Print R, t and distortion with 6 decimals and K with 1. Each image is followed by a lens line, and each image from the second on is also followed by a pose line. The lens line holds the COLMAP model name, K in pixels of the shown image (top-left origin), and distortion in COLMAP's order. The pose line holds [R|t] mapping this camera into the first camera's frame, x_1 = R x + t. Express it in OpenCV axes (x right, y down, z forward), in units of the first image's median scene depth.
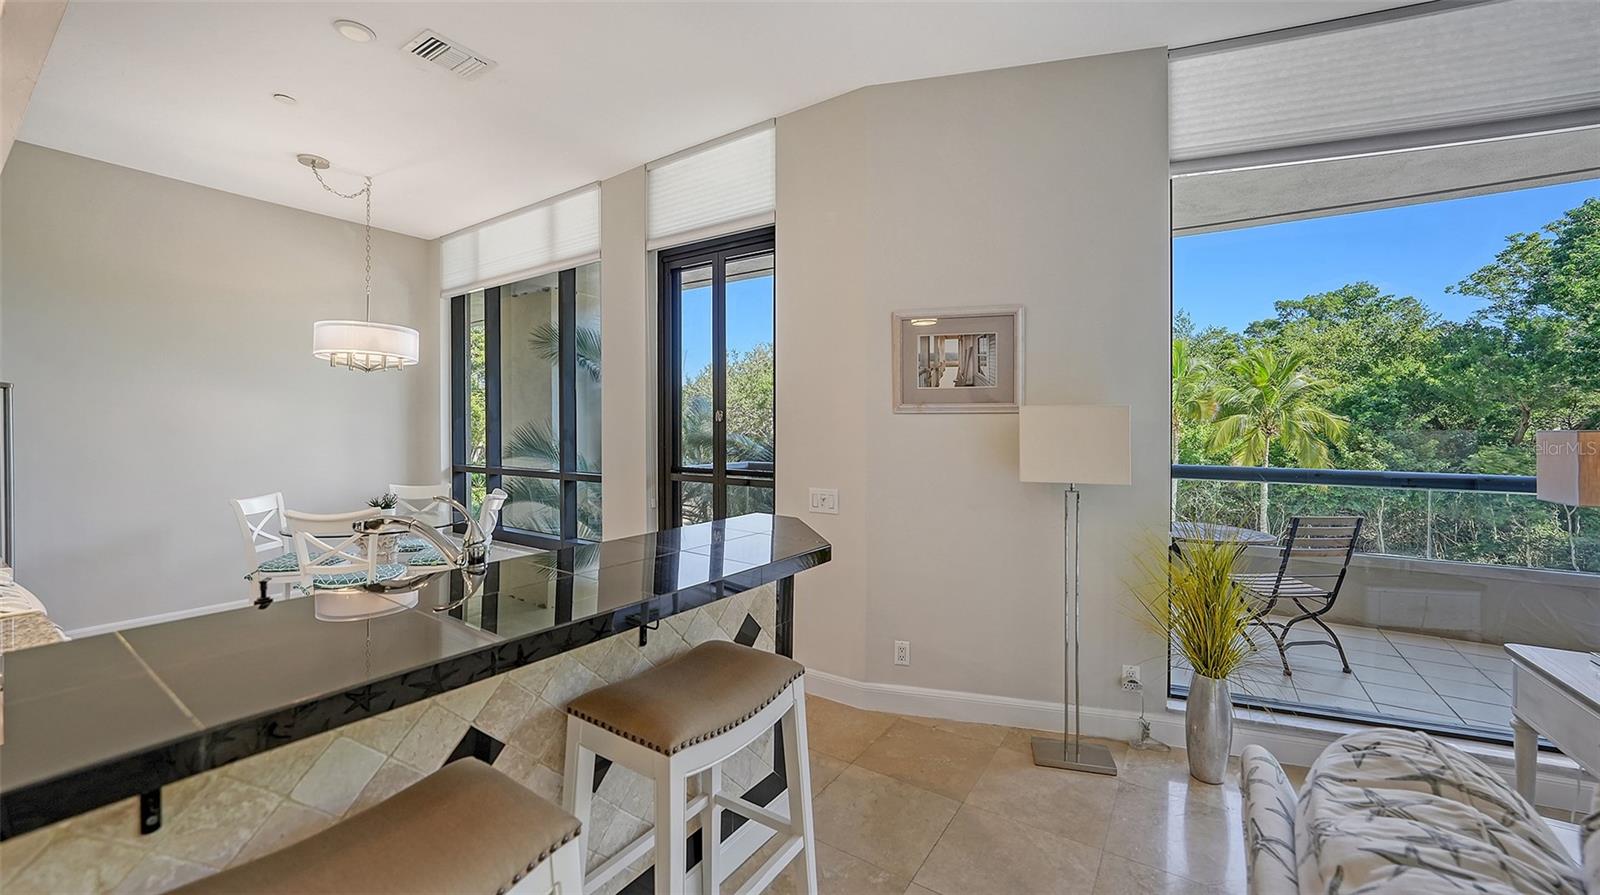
lens RADIAL K [[596.7, 0, 800.0], [0, 596.7, 447.5], [0, 0, 1]] dist [-0.000539, 0.000046]
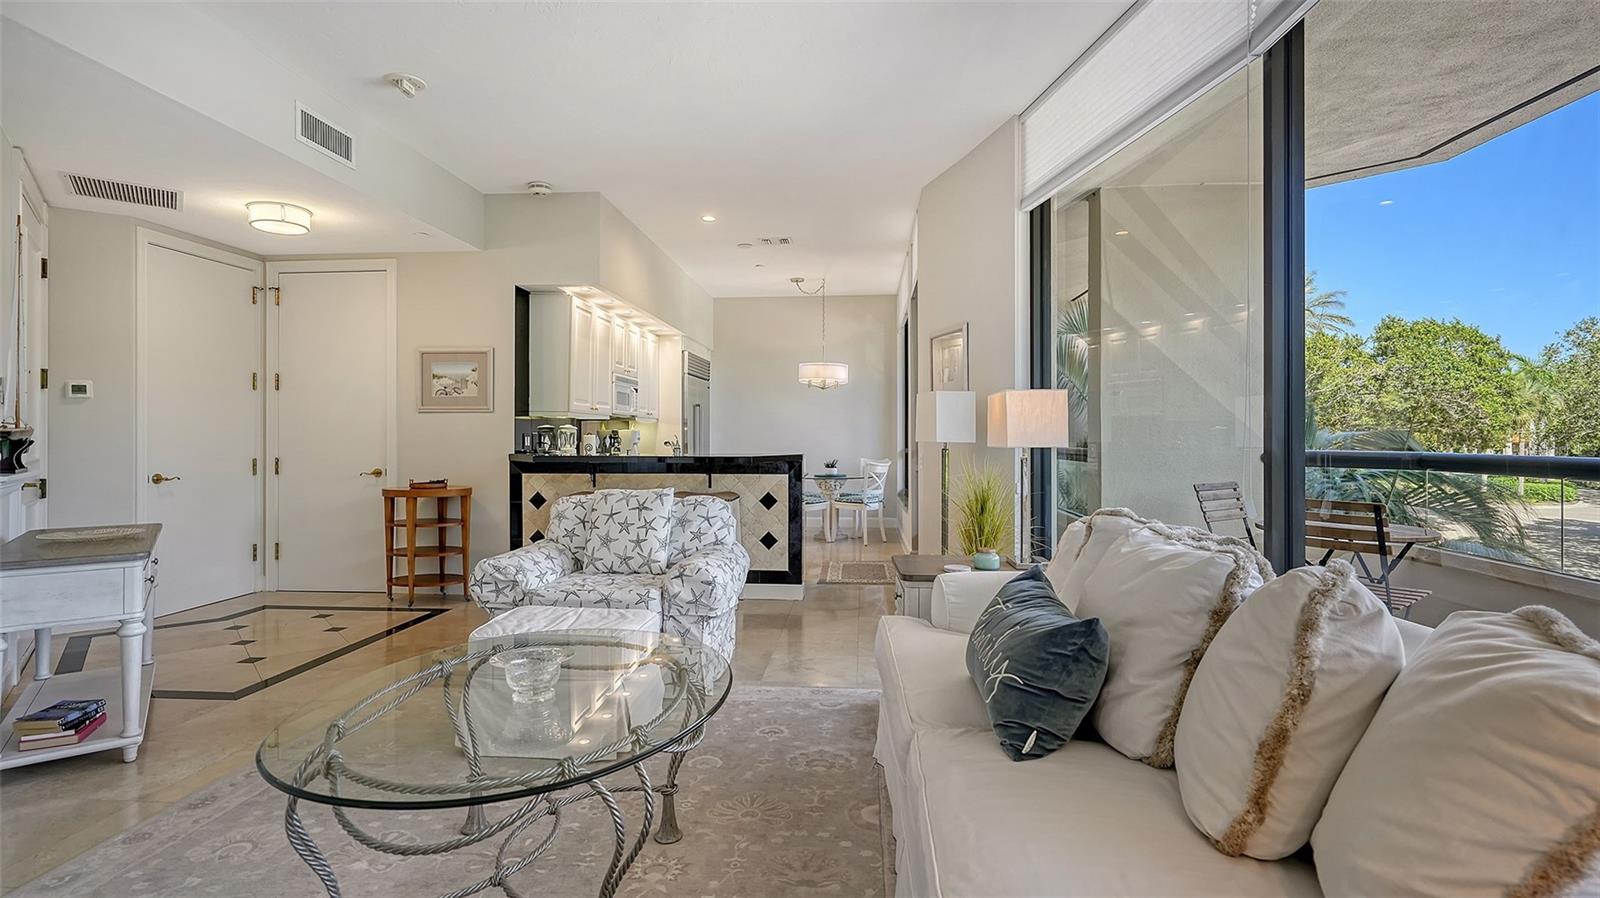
lens RADIAL K [[763.9, 0, 801.4], [0, 763.9, 434.6], [0, 0, 1]] dist [0.019934, -0.010929]
pose [[0.493319, -0.008701, -0.869805, 0.218874], [-0.024245, 0.999424, -0.023749, 0.011375], [0.869510, 0.032805, 0.492824, -0.027796]]
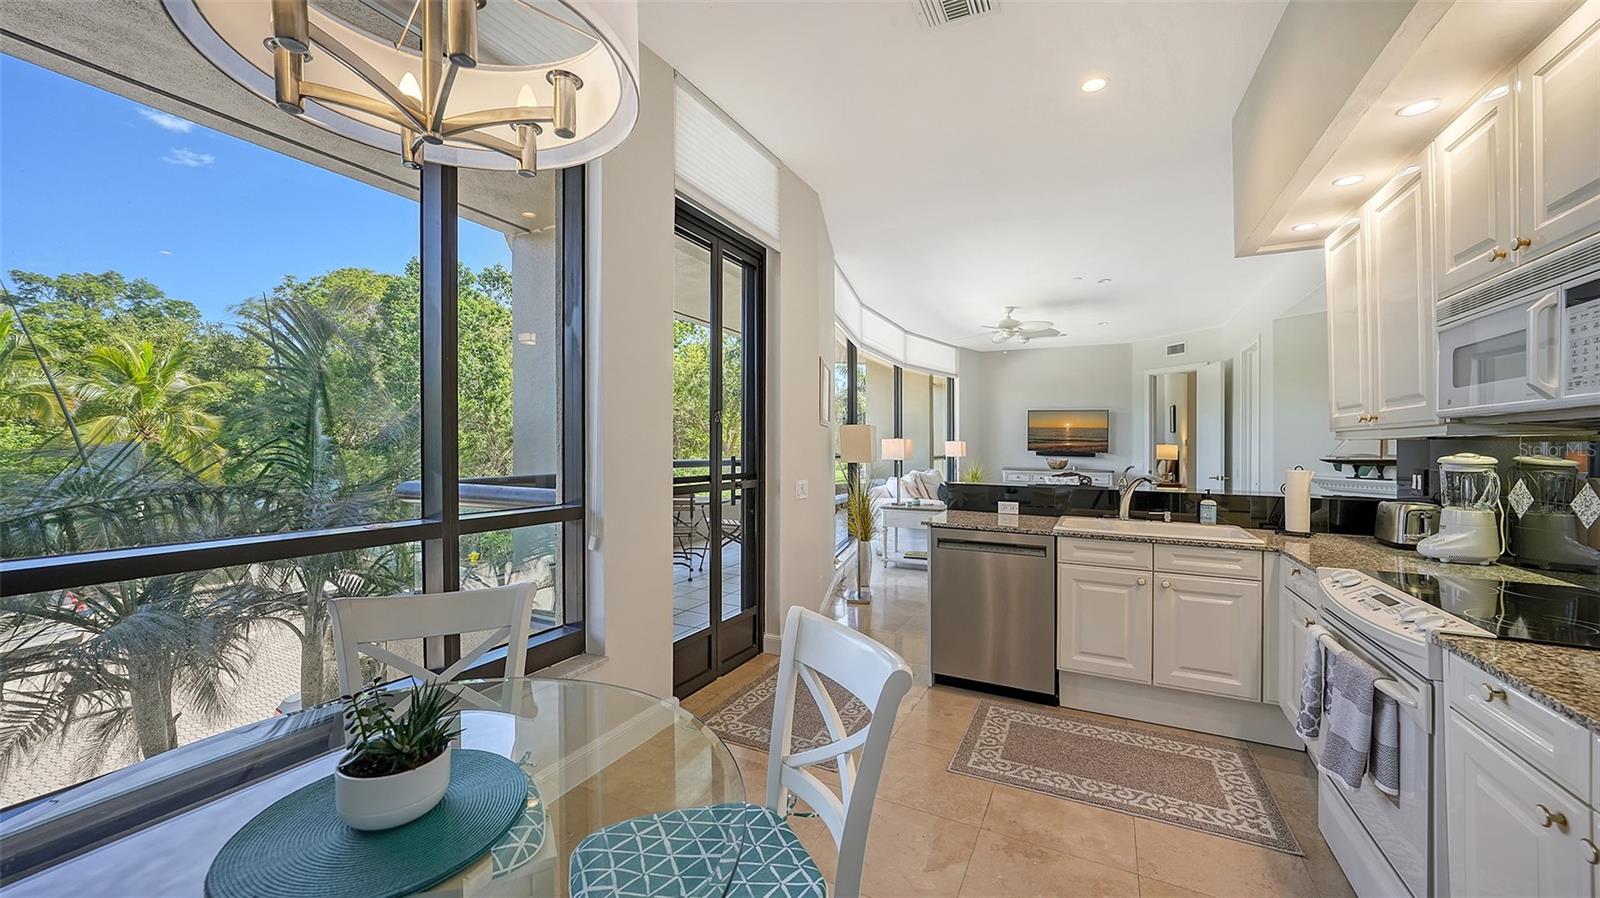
lens RADIAL K [[590.7, 0, 796.9], [0, 590.7, 432.5], [0, 0, 1]] dist [-0.009667, 0.000118]
pose [[-0.118929, 0.013283, 0.992814, -0.173096], [0.022036, 0.999700, -0.010735, -0.002274], [-0.992658, 0.020601, -0.119186, 0.165309]]
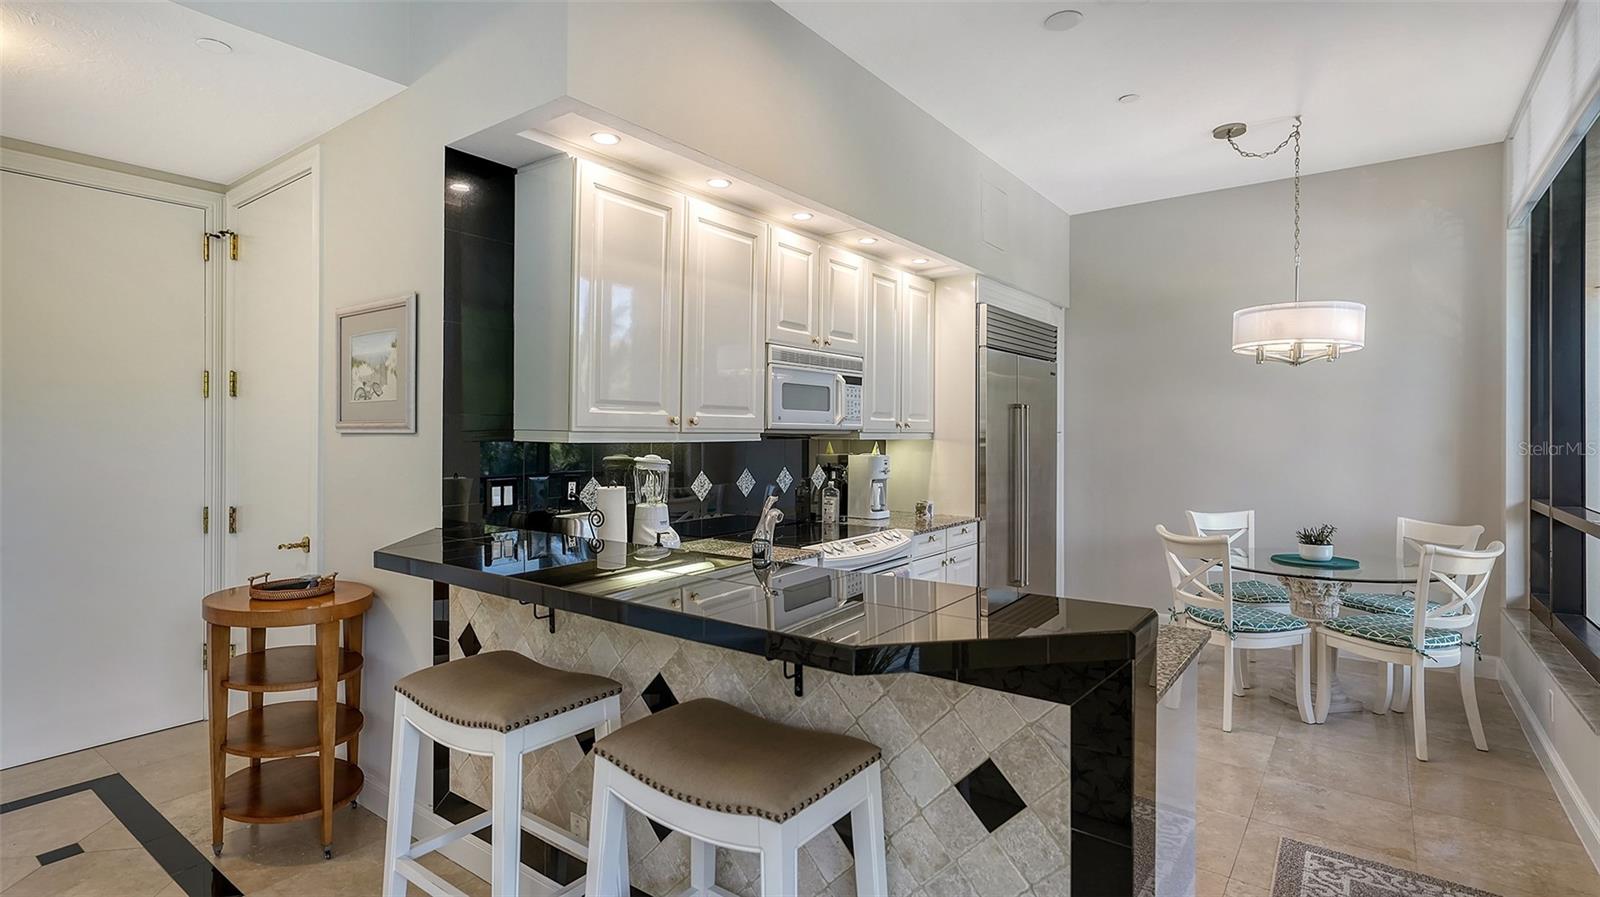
lens RADIAL K [[763.9, 0, 801.4], [0, 763.9, 434.1], [0, 0, 1]] dist [0.019934, -0.010929]
pose [[-0.045526, -0.006883, -0.998939, 0.056779], [-0.036207, 0.999331, -0.005235, -0.001481], [0.998307, 0.035930, -0.045745, 0.074892]]
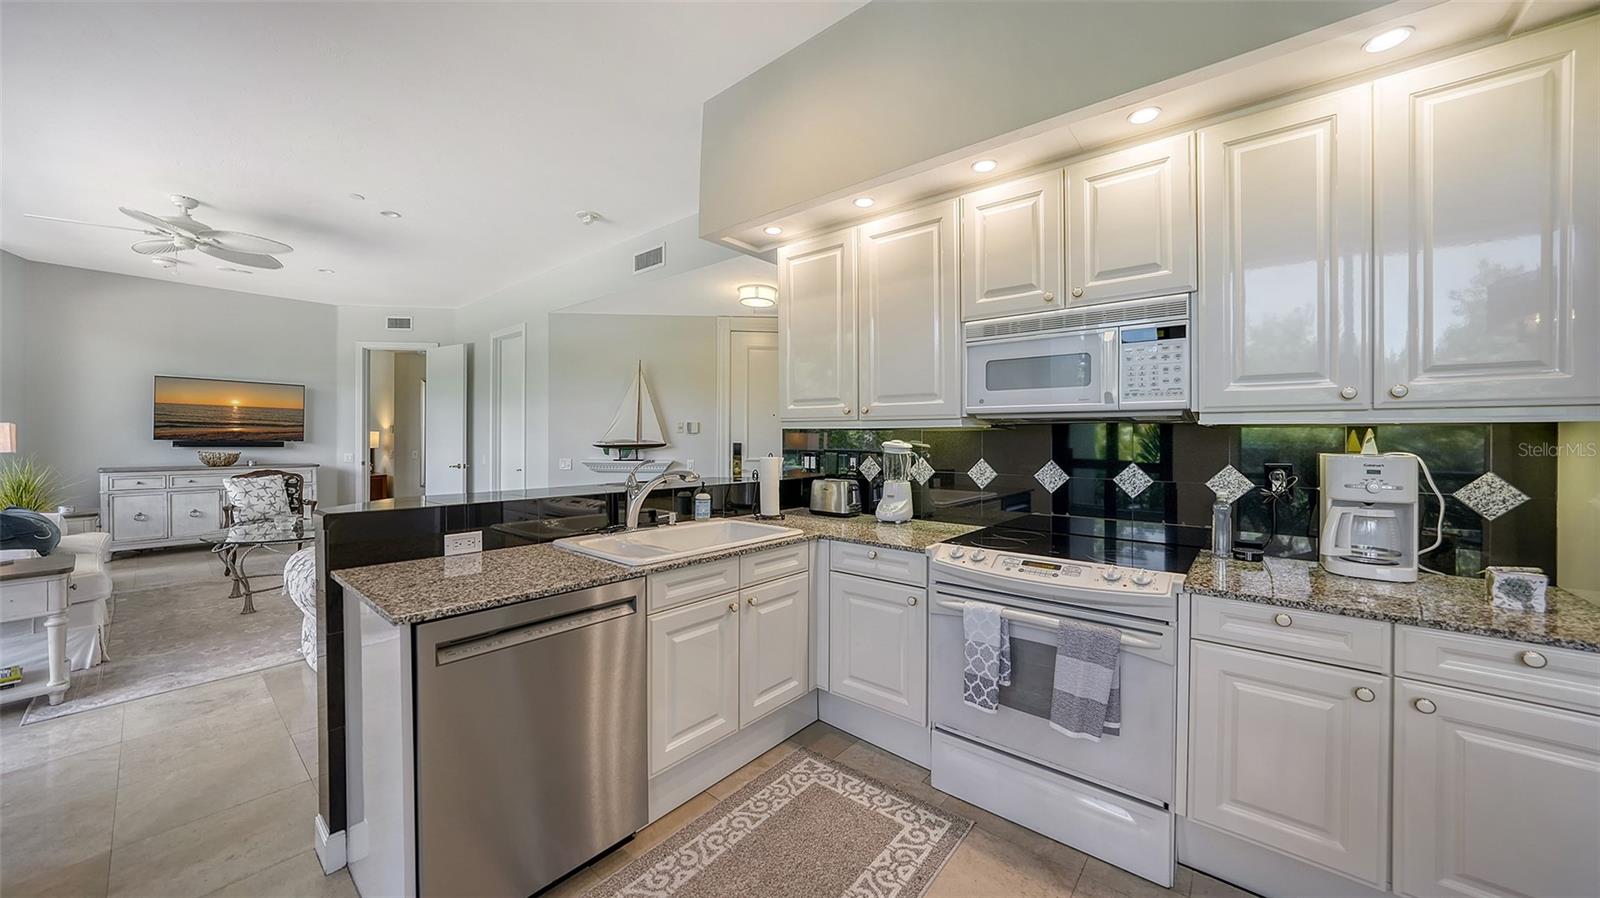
lens RADIAL K [[559.7, 0, 804.5], [0, 559.7, 428.6], [0, 0, 1]] dist [-0.012370, 0.000071]
pose [[-0.995003, -0.010325, 0.099311, -0.079337], [-0.008625, 0.999809, 0.017539, -0.001934], [-0.099473, 0.016595, -0.994902, 0.169809]]
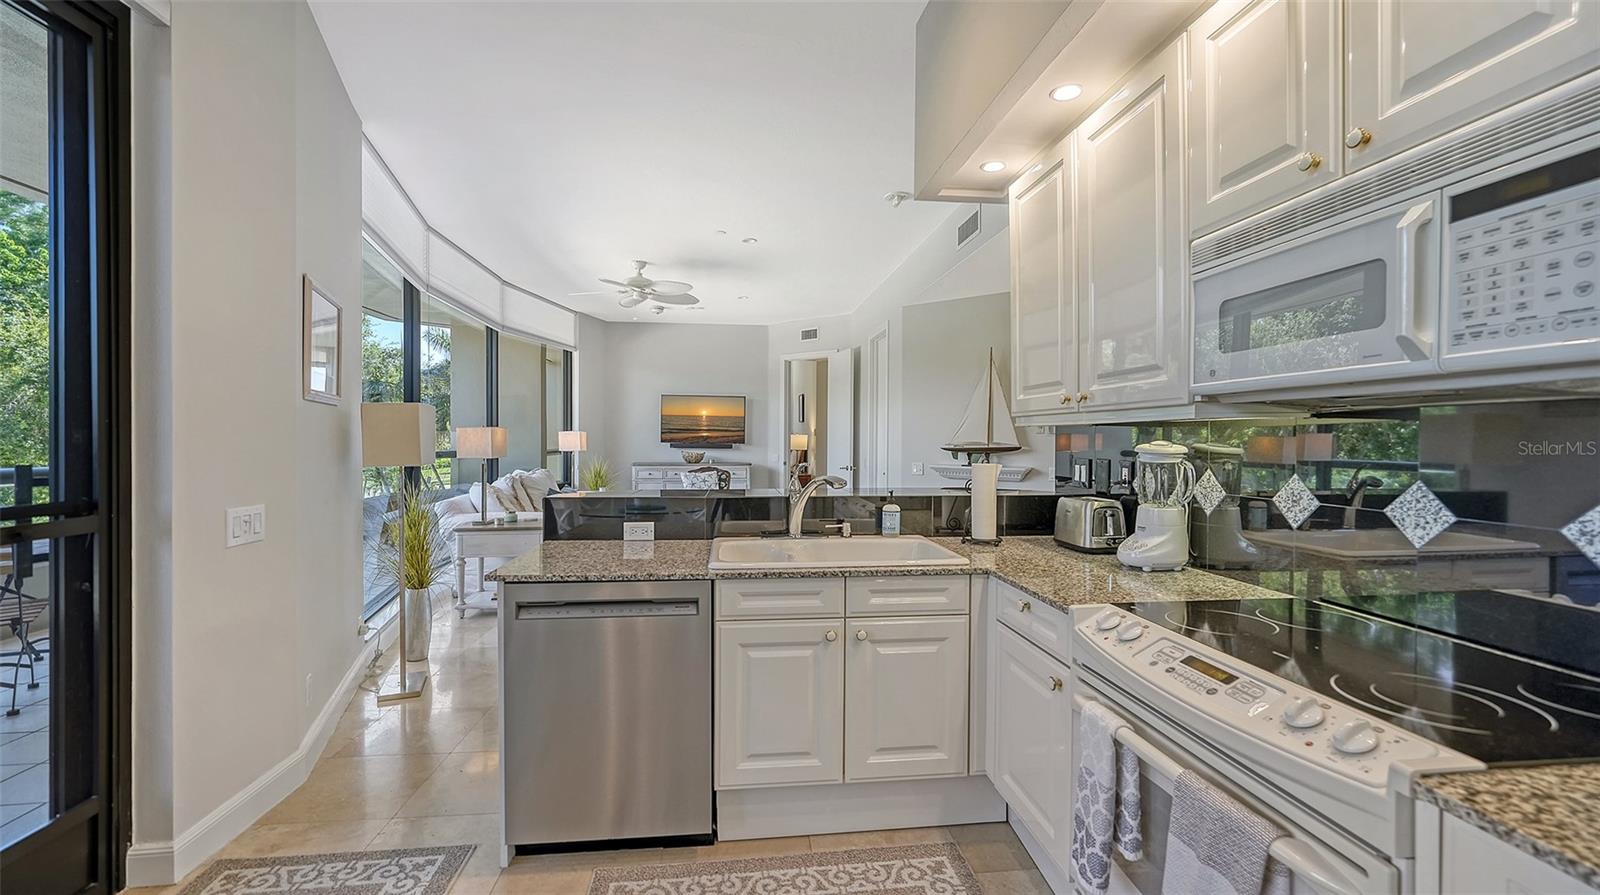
lens RADIAL K [[656.2, 0, 797.1], [0, 656.2, 437.8], [0, 0, 1]] dist [-0.005819, 0.000406]
pose [[-0.644423, -0.006852, 0.764638, -0.126621], [0.019277, 0.999496, 0.025203, -0.001162], [-0.764426, 0.030981, -0.643967, 0.142204]]
